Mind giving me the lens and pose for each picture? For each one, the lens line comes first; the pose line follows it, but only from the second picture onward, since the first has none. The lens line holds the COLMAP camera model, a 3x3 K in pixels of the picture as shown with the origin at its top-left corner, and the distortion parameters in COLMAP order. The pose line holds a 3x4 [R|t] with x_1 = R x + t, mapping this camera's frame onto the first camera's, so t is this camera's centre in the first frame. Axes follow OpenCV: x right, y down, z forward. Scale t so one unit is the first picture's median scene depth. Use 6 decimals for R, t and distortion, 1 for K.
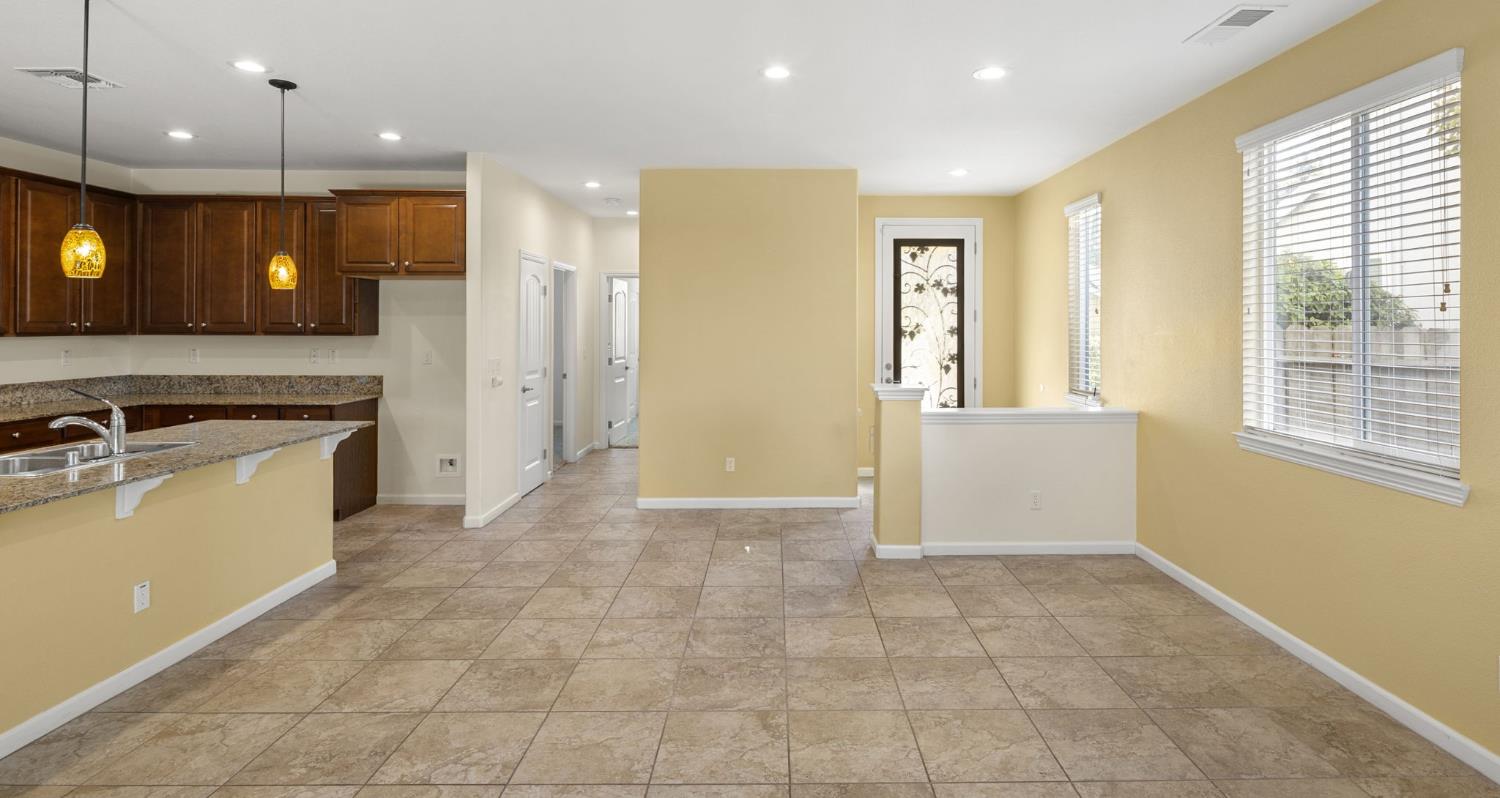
lens RADIAL K [[746.6, 0, 781.9], [0, 746.6, 321.1], [0, 0, 1]] dist [0.004425, -0.003395]
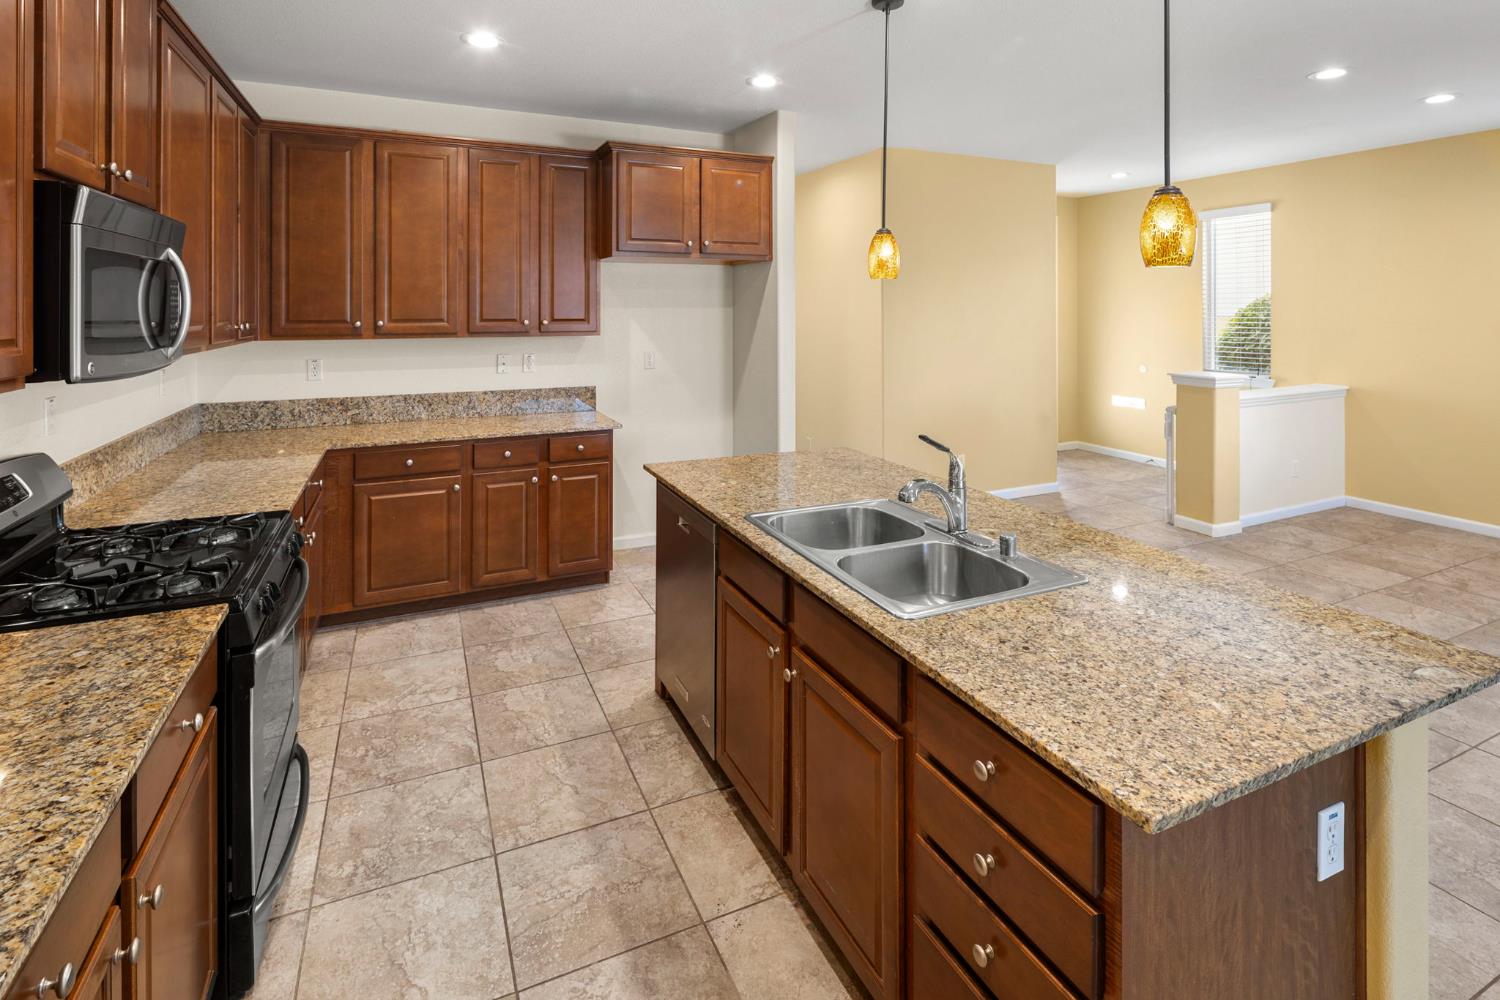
lens RADIAL K [[734.4, 0, 761.8], [0, 734.4, 307.7], [0, 0, 1]] dist [-0.001069, -0.000821]
pose [[0.910796, -0.003286, 0.412844, -0.775320], [0.000845, 0.999981, 0.006095, -0.013505], [-0.412856, -0.005203, 0.910781, 0.272386]]
